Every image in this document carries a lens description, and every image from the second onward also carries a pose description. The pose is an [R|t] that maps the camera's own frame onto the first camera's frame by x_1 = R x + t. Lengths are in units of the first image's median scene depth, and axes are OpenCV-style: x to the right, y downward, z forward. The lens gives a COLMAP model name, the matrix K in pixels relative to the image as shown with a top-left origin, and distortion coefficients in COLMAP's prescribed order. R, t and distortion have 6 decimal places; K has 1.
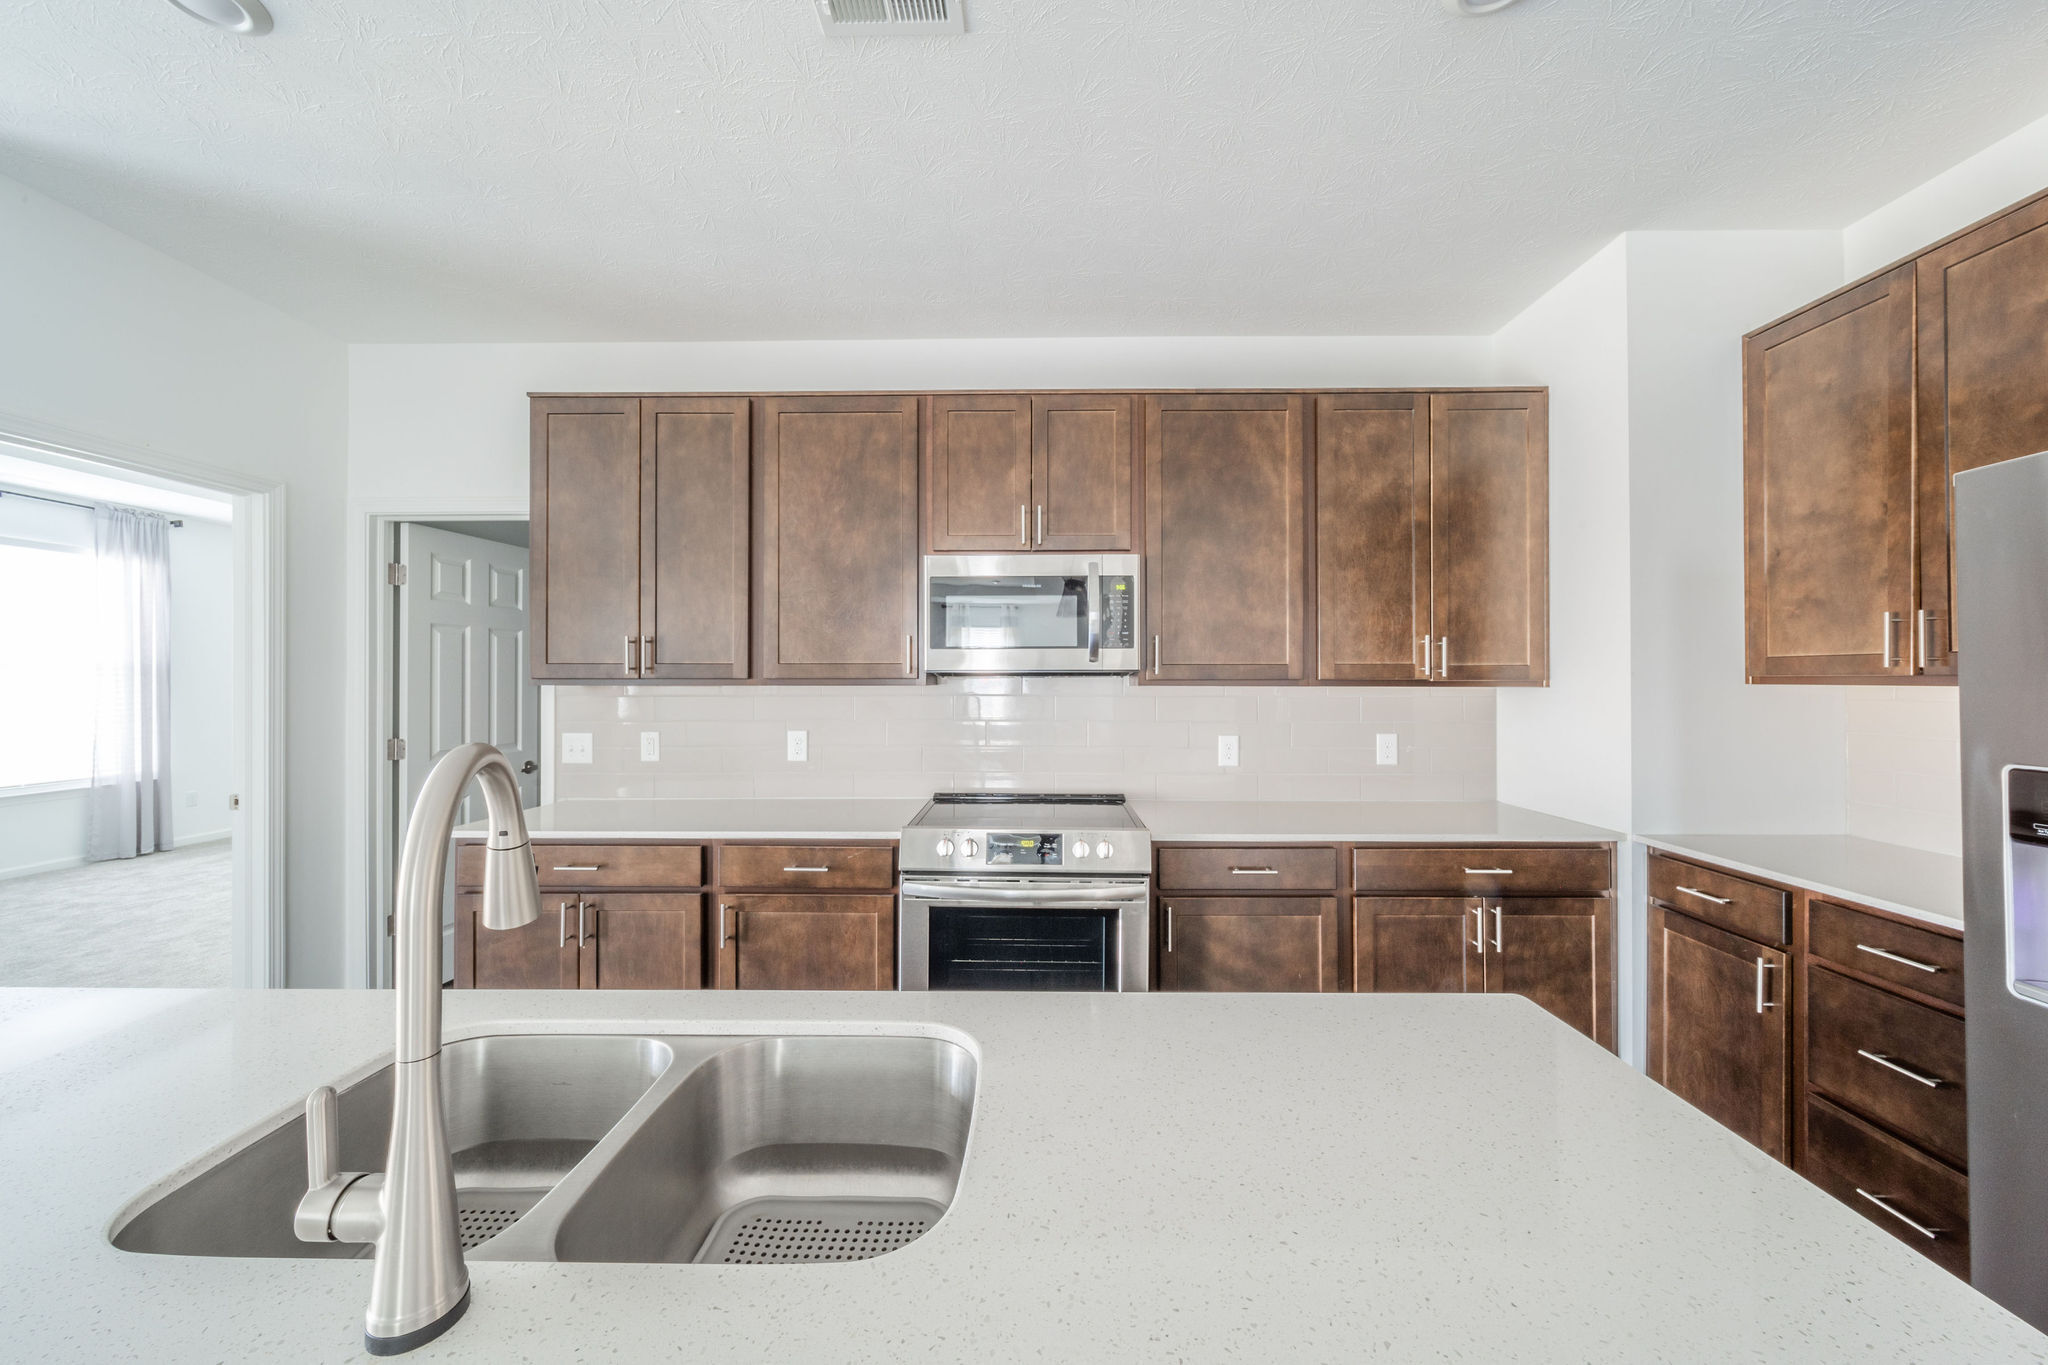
lens RADIAL K [[732.0, 0, 1026.7], [0, 732.0, 678.1], [0, 0, 1]] dist [0.000035, 0.000014]
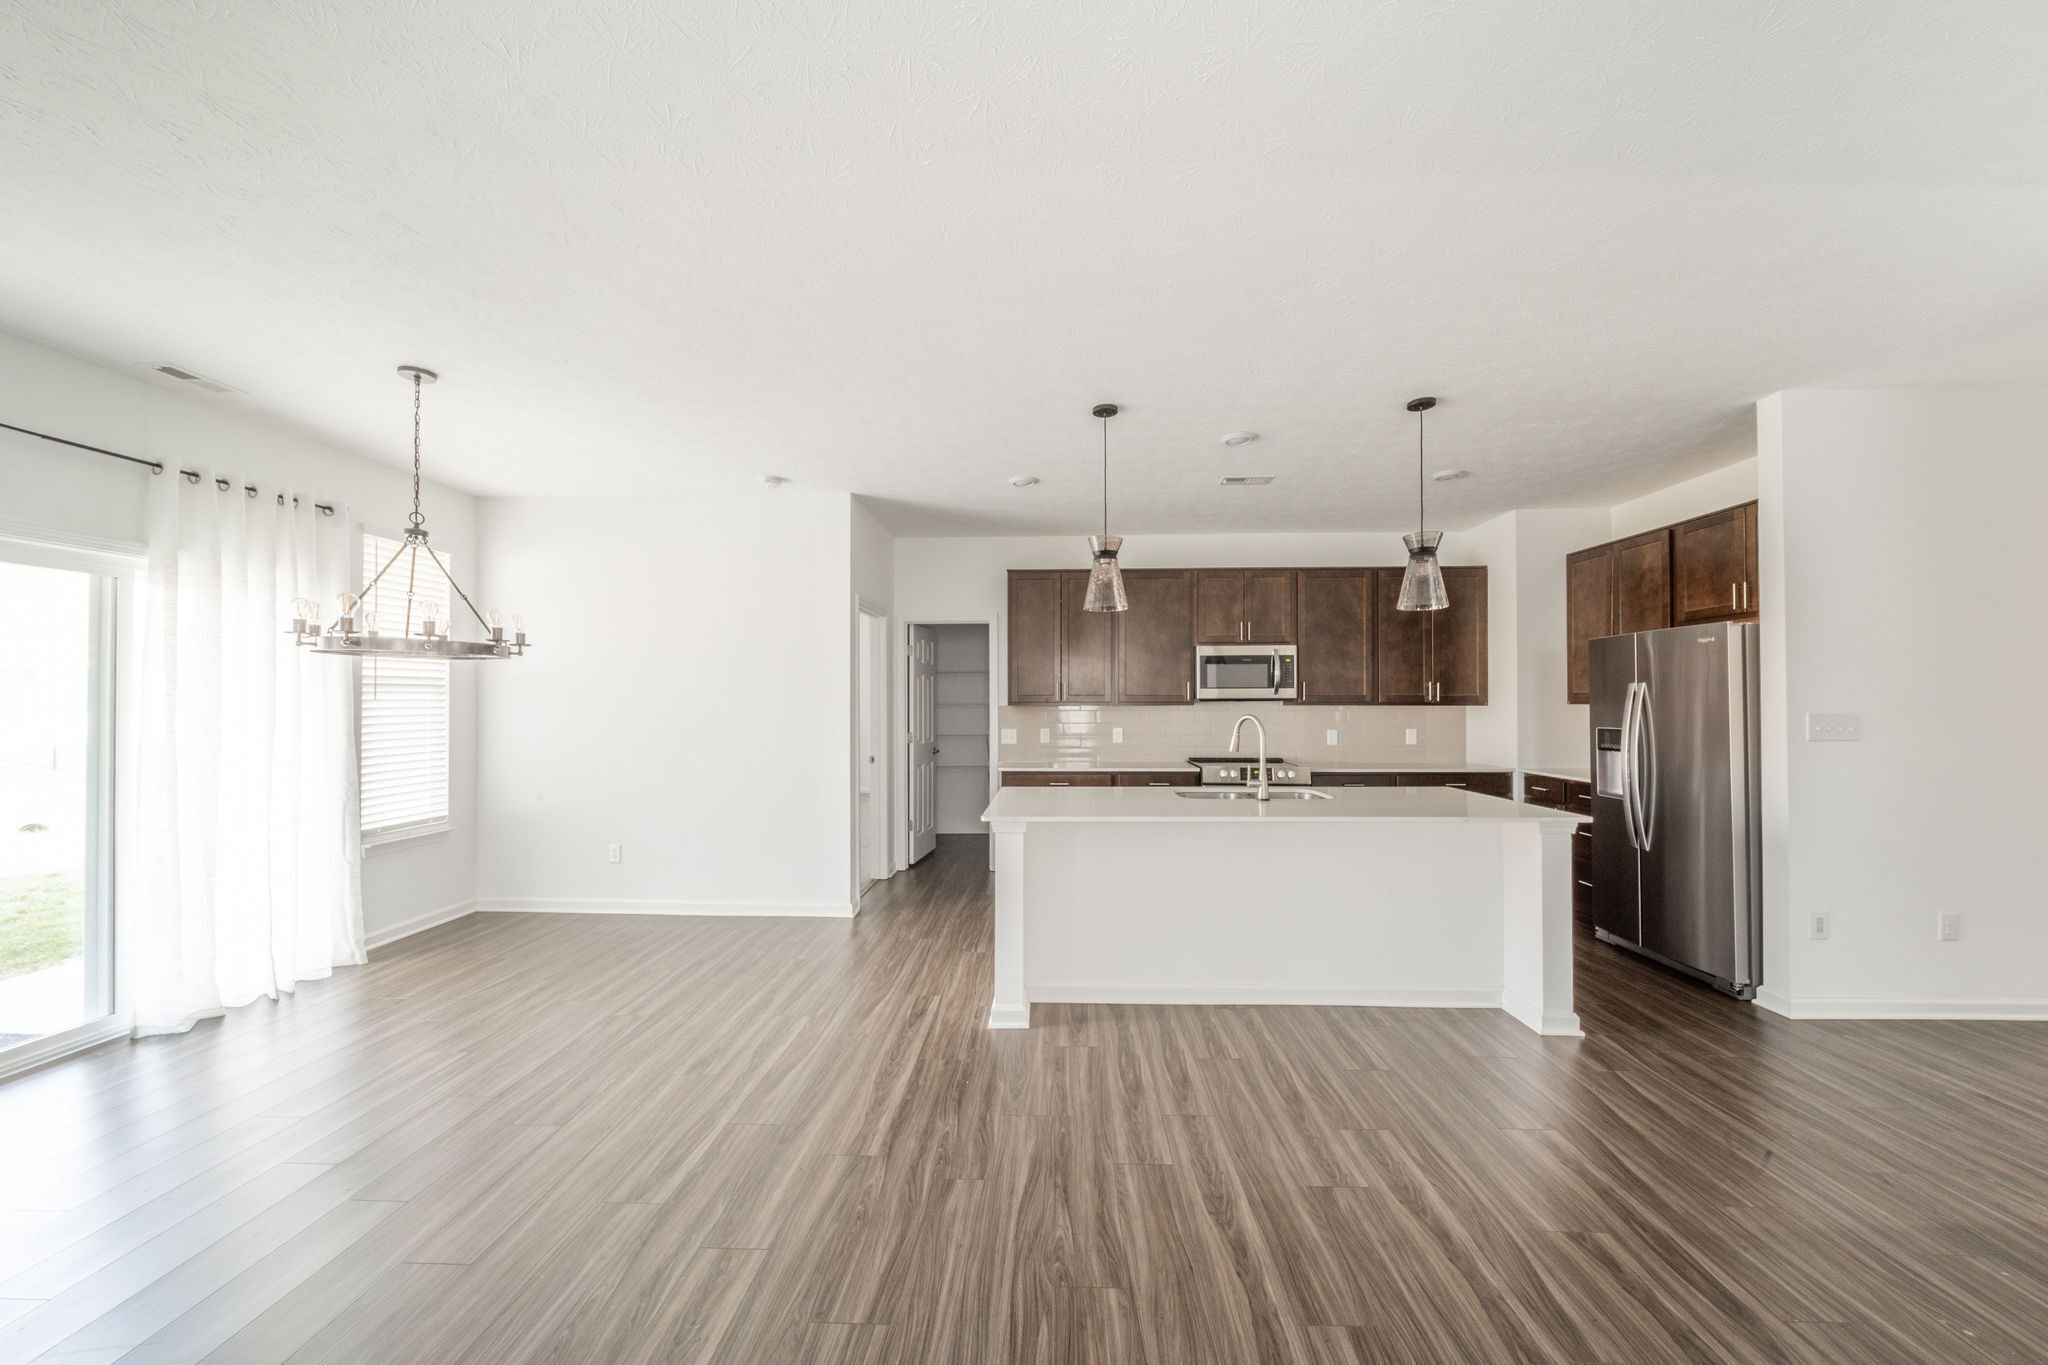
lens RADIAL K [[723.9, 0, 1027.2], [0, 723.9, 697.5], [0, 0, 1]] dist [-0.001178, -0.000291]
pose [[0.999679, -0.001066, -0.025329, -0.582718], [0.001001, 0.999996, -0.002569, -0.007978], [0.025331, 0.002543, 0.999676, -1.153339]]
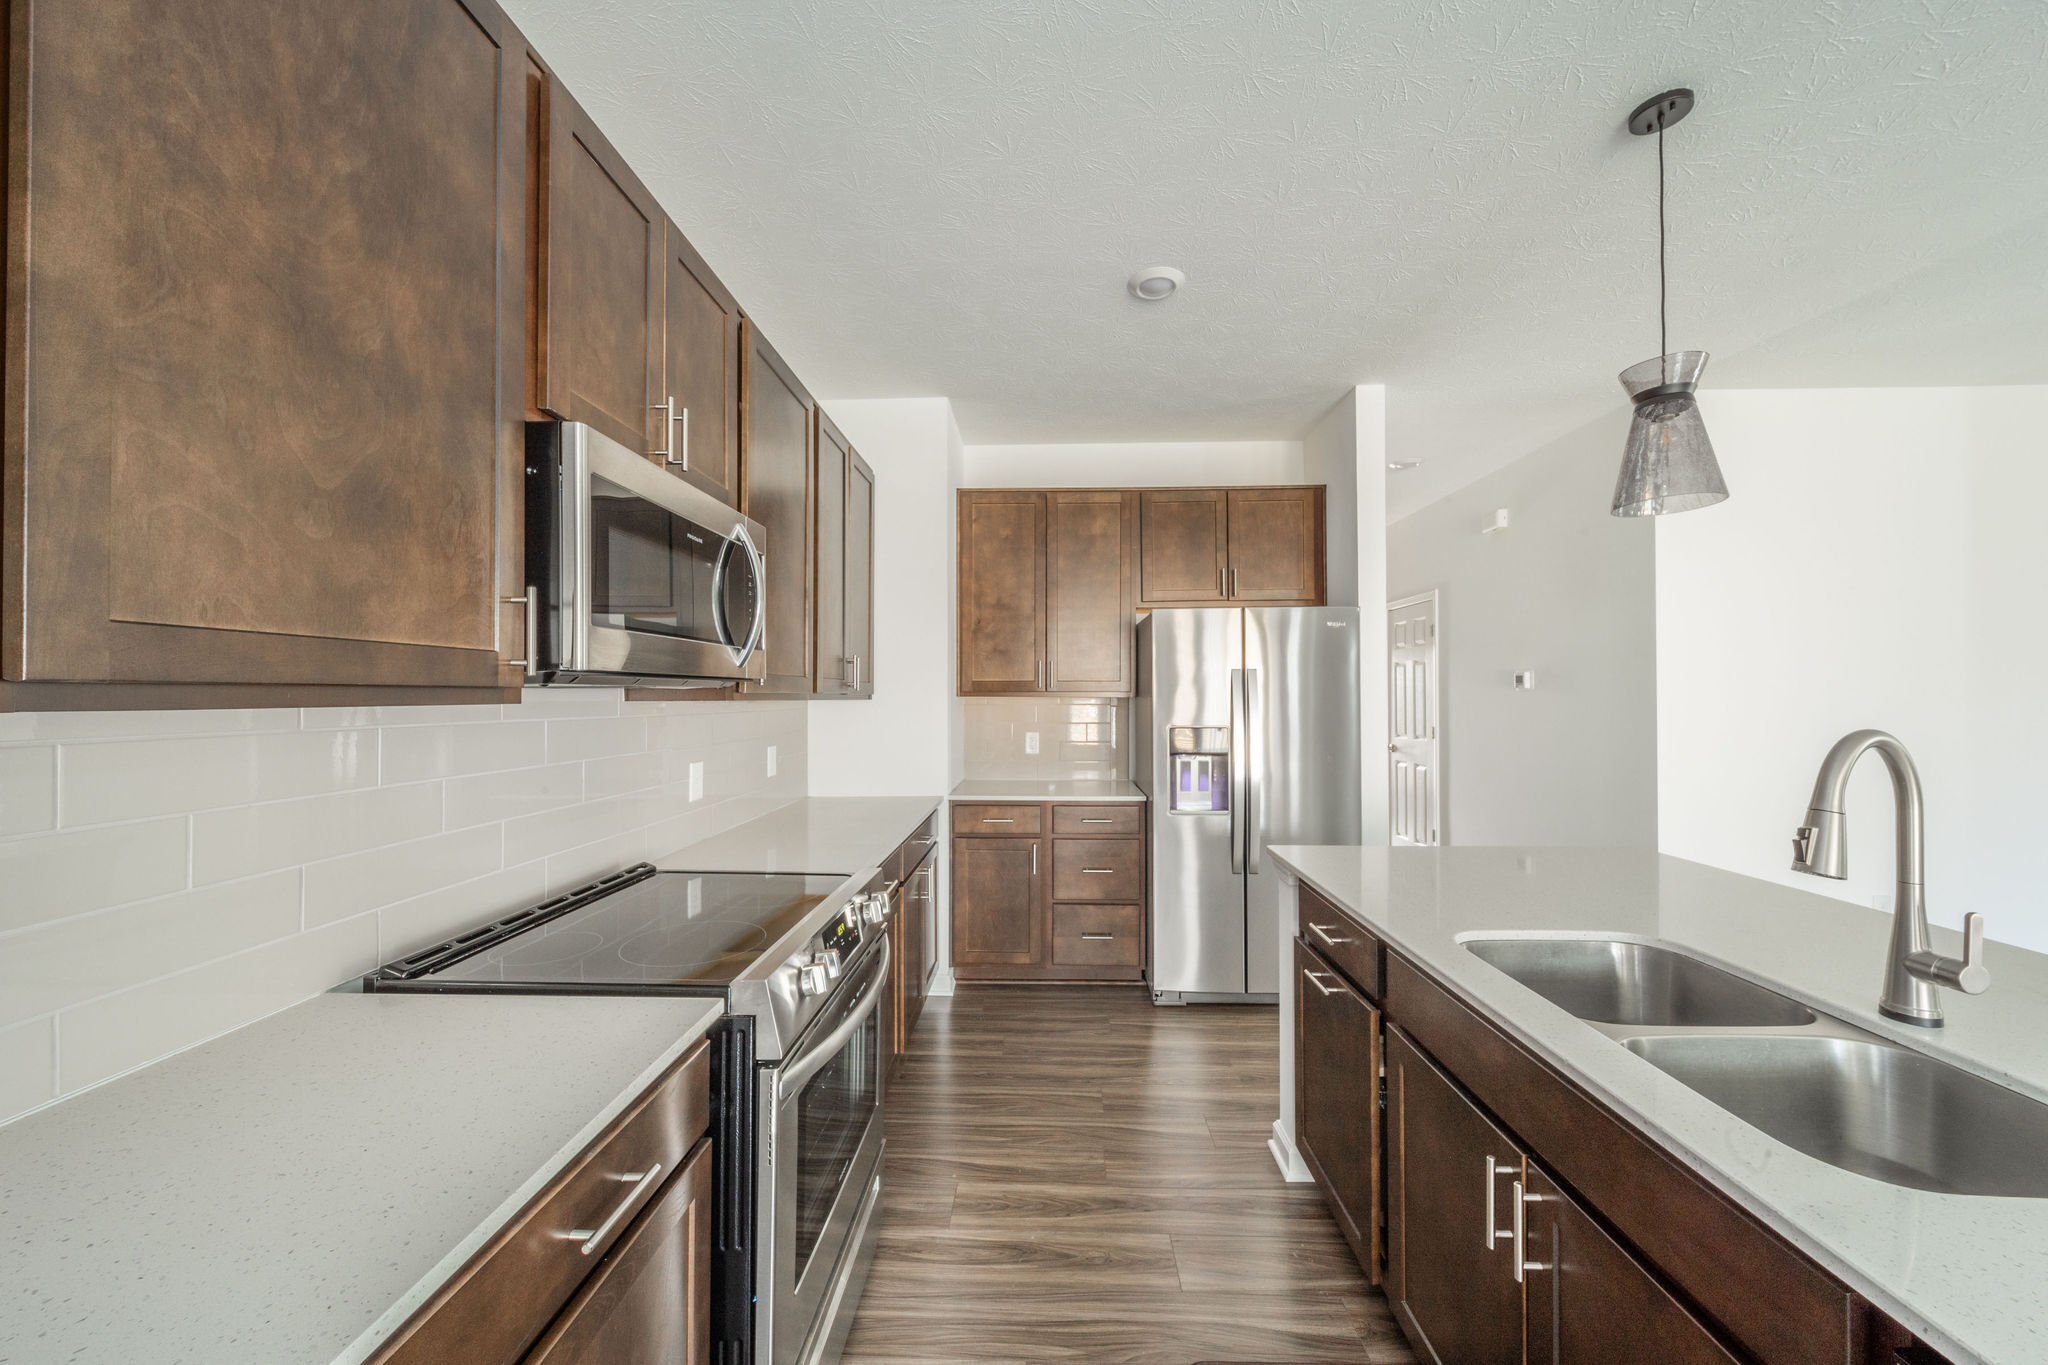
lens RADIAL K [[723.9, 0, 1027.2], [0, 723.9, 697.5], [0, 0, 1]] dist [-0.001178, -0.000291]
pose [[0.021477, -0.002898, 0.999765, -0.582491], [-0.005340, 0.999981, 0.003014, 0.003653], [-0.999755, -0.005404, 0.021461, 0.695685]]
